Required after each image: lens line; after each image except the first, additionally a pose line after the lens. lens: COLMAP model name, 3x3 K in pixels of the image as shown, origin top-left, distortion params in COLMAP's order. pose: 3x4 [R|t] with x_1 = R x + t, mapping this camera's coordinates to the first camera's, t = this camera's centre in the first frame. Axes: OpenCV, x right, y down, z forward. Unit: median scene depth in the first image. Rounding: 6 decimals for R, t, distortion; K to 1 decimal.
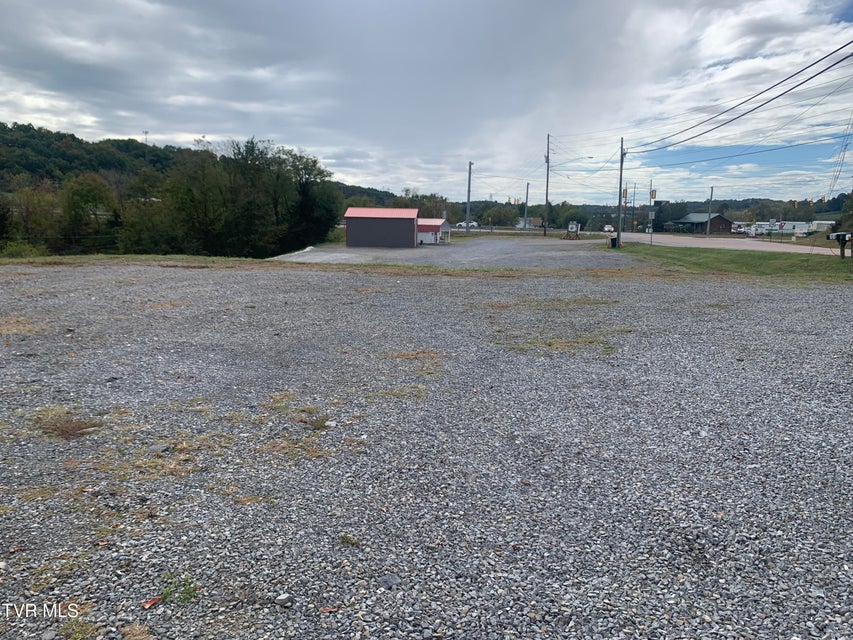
lens RADIAL K [[670.2, 0, 427.2], [0, 670.2, 333.3], [0, 0, 1]] dist [-0.003259, 0.000674]
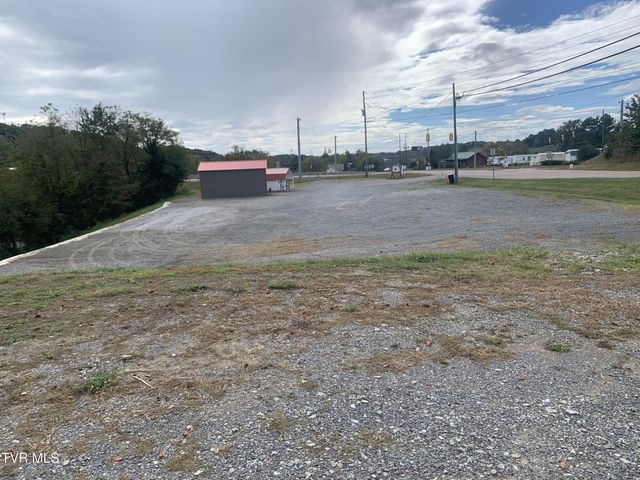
lens RADIAL K [[483.6, 0, 323.7], [0, 483.6, 239.8], [0, 0, 1]] dist [0.003559, -0.065804]
pose [[0.982031, -0.087416, 0.167254, -0.055605], [0.090967, 0.995760, -0.013675, -0.032383], [-0.165349, 0.028644, 0.985819, 0.185912]]
